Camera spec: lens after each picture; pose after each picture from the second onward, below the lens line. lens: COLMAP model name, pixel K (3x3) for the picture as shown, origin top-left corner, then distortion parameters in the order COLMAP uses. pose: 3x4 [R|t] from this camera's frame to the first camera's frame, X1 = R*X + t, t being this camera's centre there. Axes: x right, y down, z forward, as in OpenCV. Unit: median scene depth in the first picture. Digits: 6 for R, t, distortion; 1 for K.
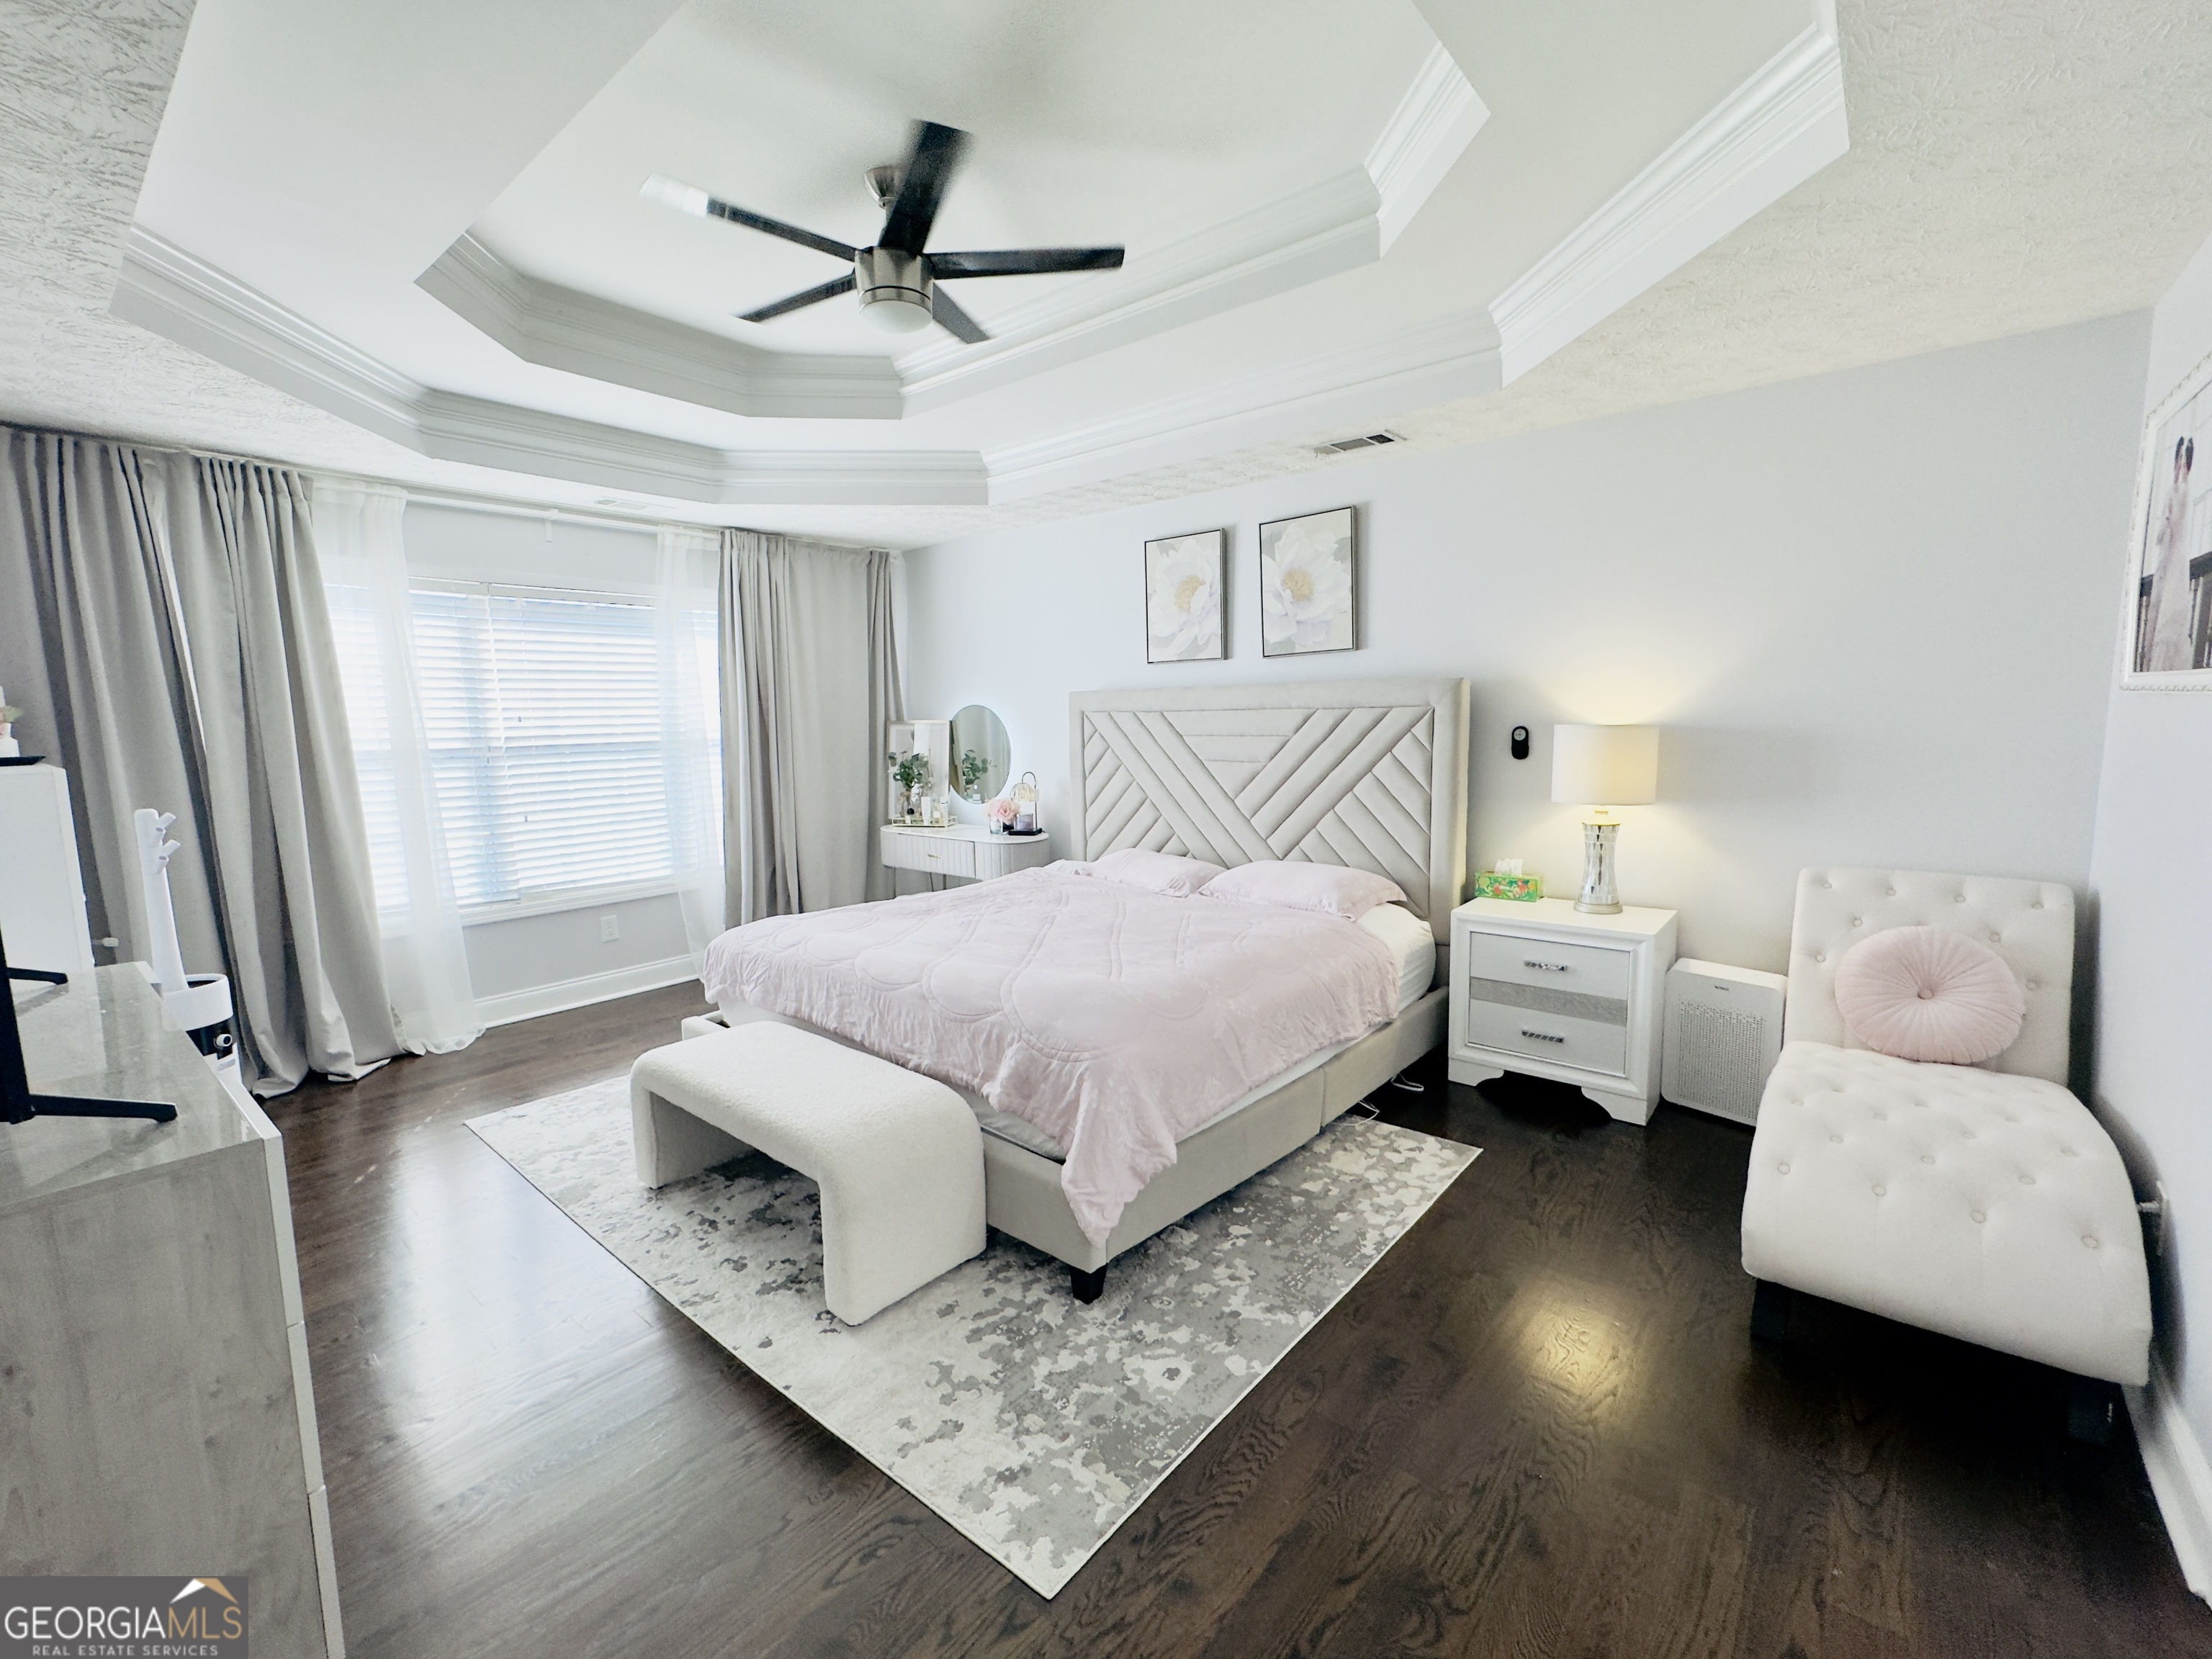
lens RADIAL K [[938.8, 0, 1105.2], [0, 938.8, 830.2], [0, 0, 1]] dist [0.000418, -0.000504]
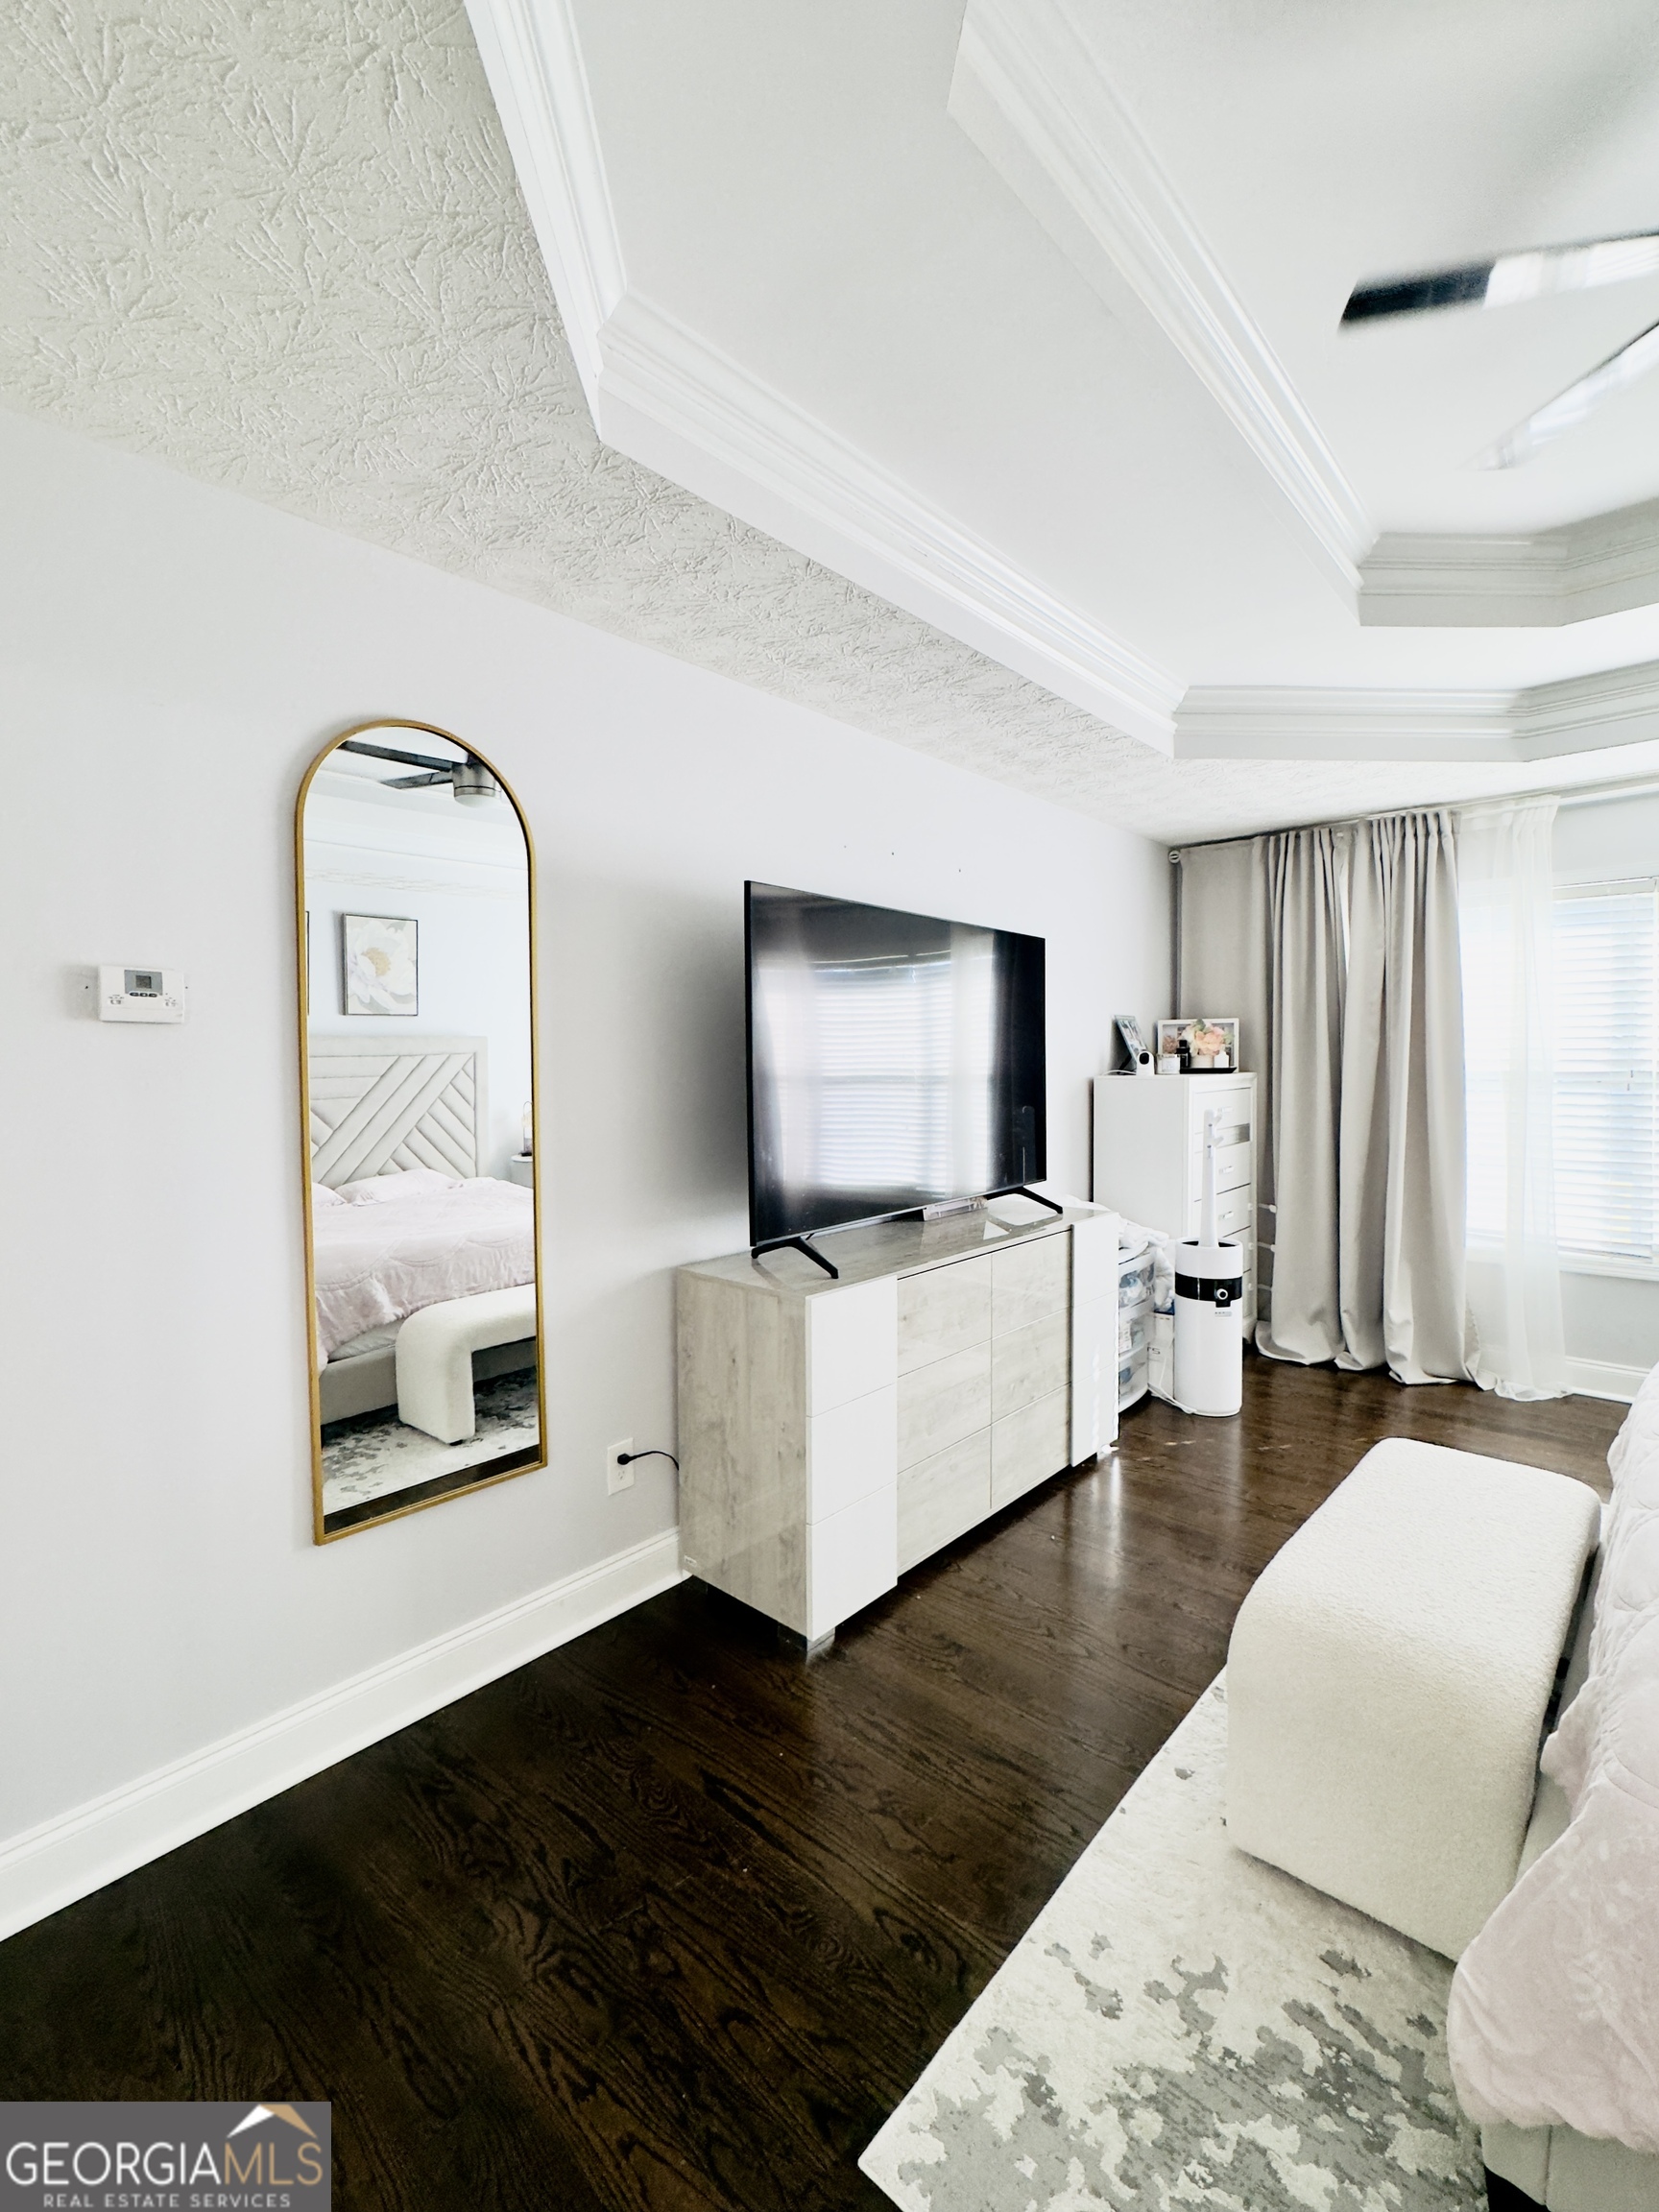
lens RADIAL K [[938.8, 0, 794.1], [0, 938.8, 1102.1], [0, 0, 1]] dist [0.000418, -0.000504]
pose [[-0.035098, 0.066417, -0.997174, 0.395402], [-0.108439, 0.991645, 0.069865, -0.071085], [0.993483, 0.110585, -0.027602, 0.509908]]
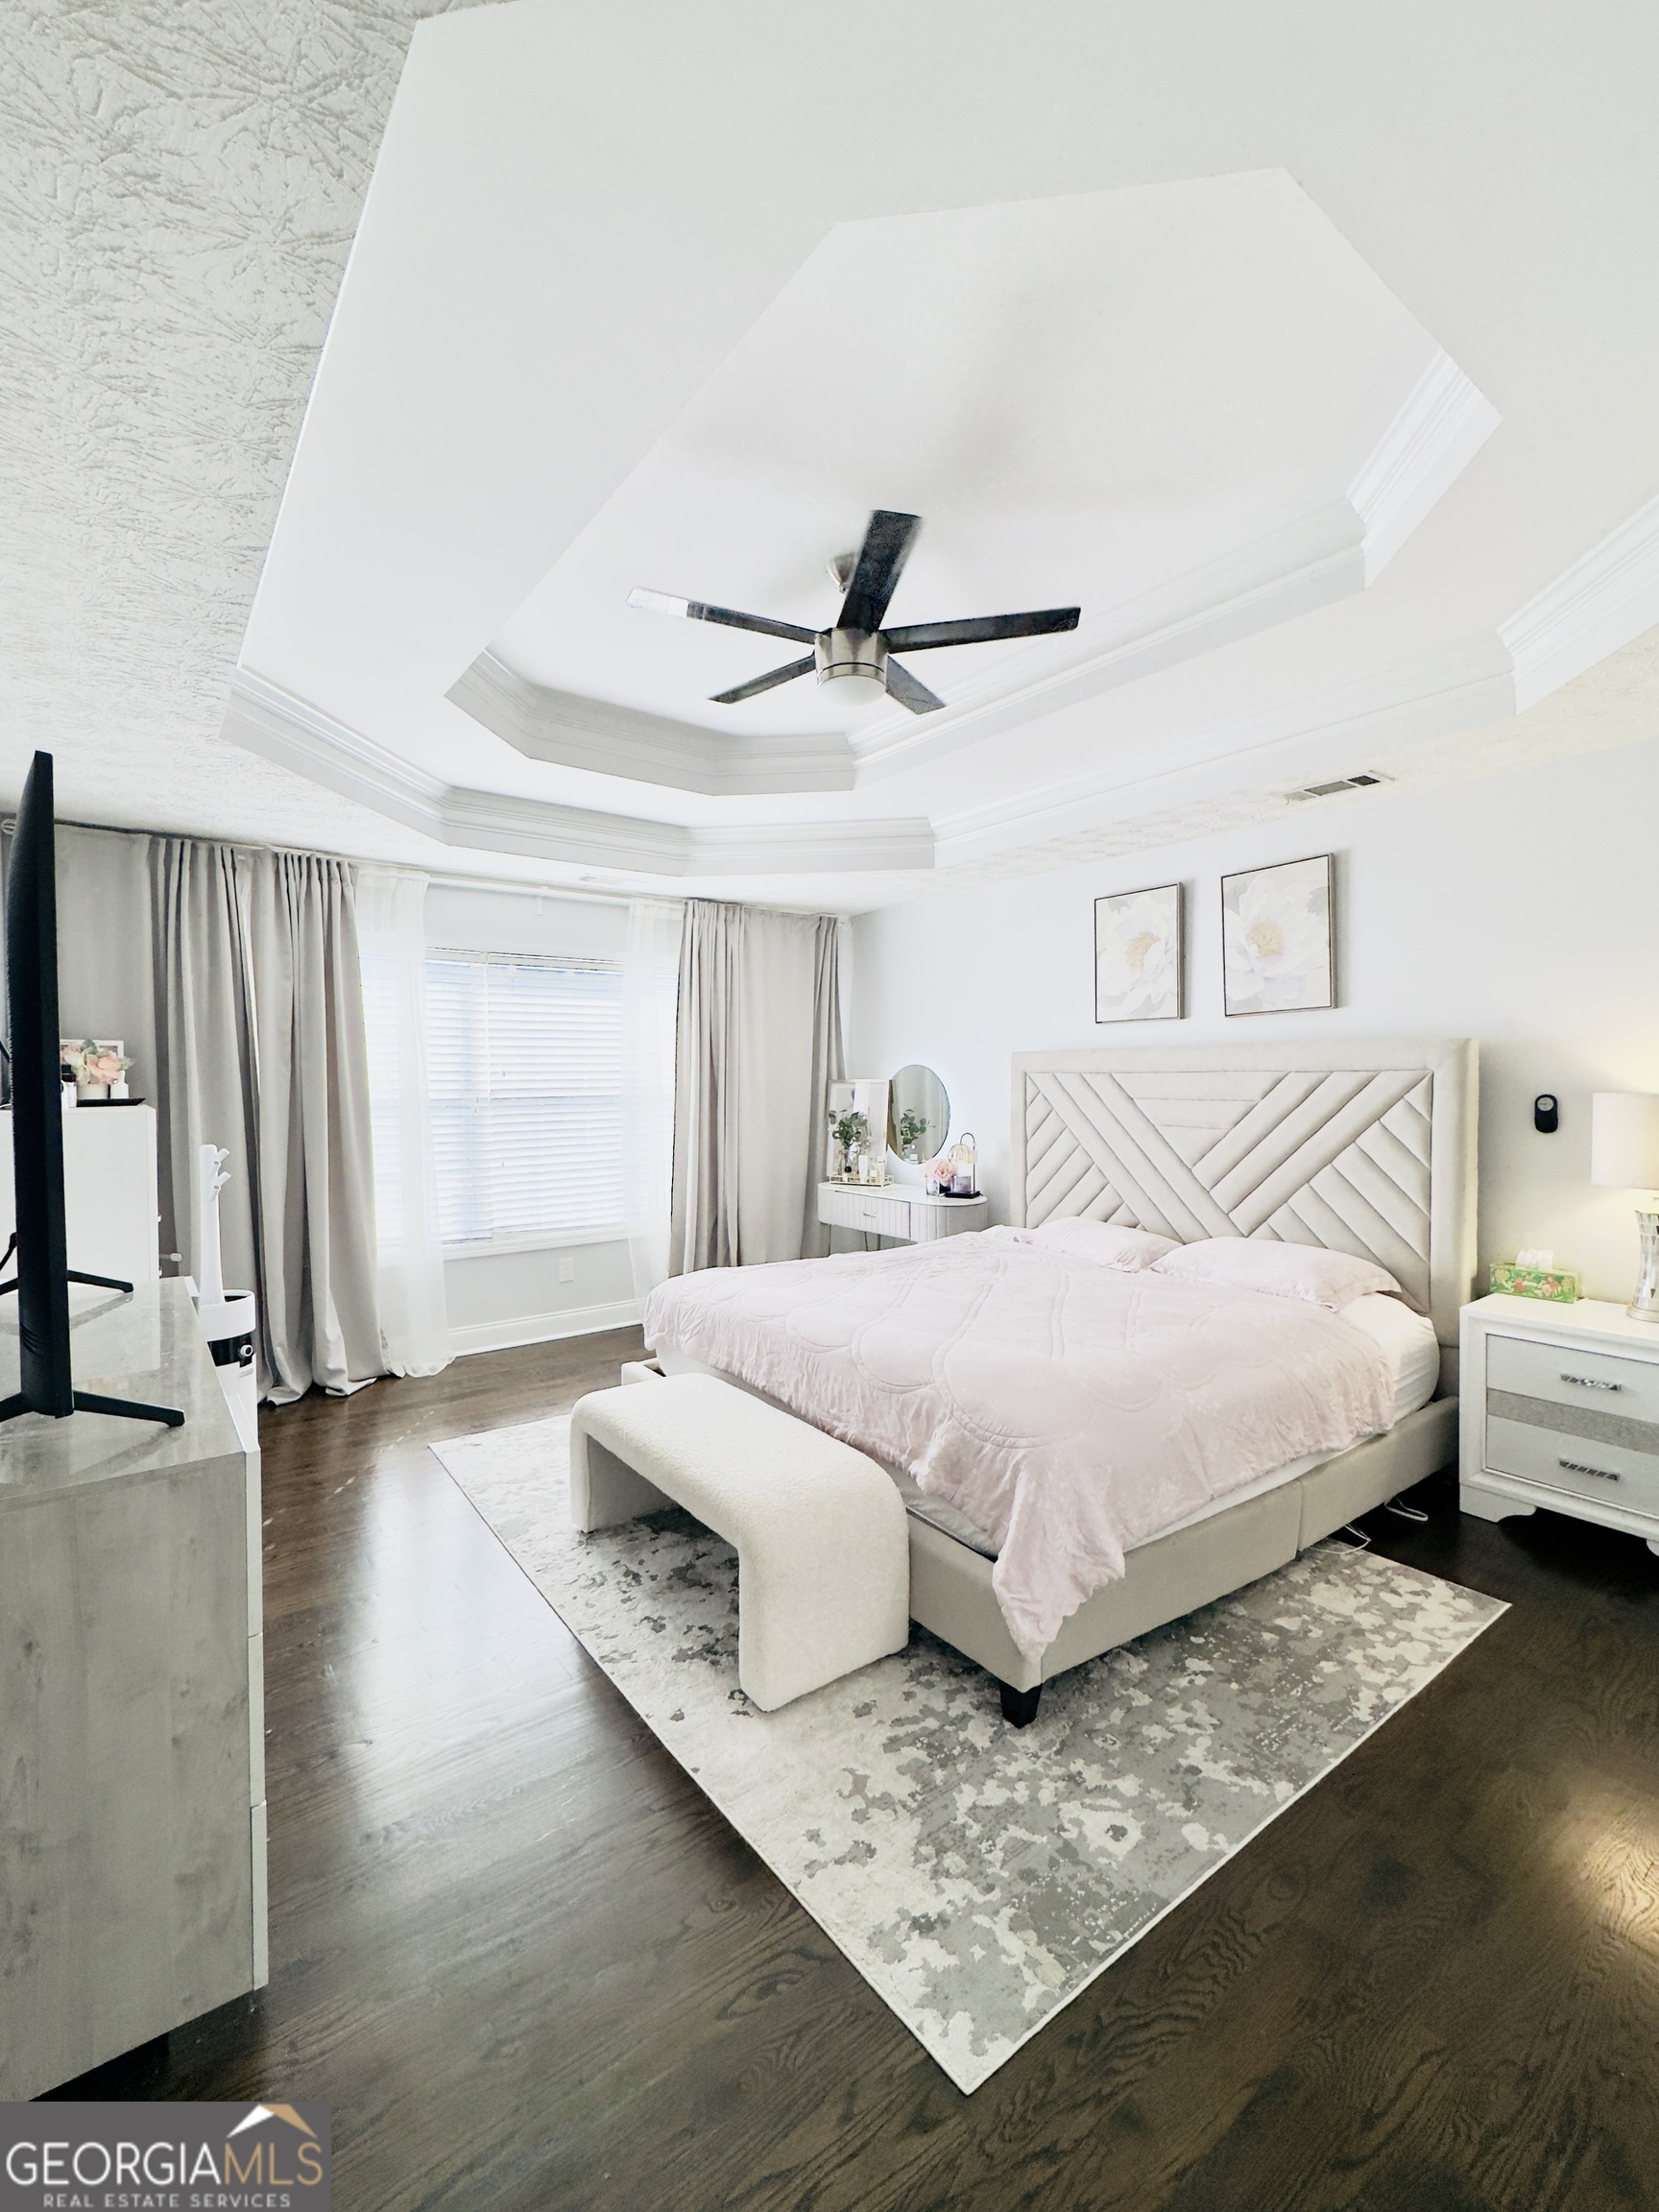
lens RADIAL K [[938.8, 0, 831.7], [0, 938.8, 1105.5], [0, 0, 1]] dist [0.000418, -0.000504]
pose [[0.974593, 0.019515, -0.223132, -0.003816], [-0.039799, 0.995433, -0.086777, -0.000453], [0.220419, 0.093452, 0.970918, 0.033394]]
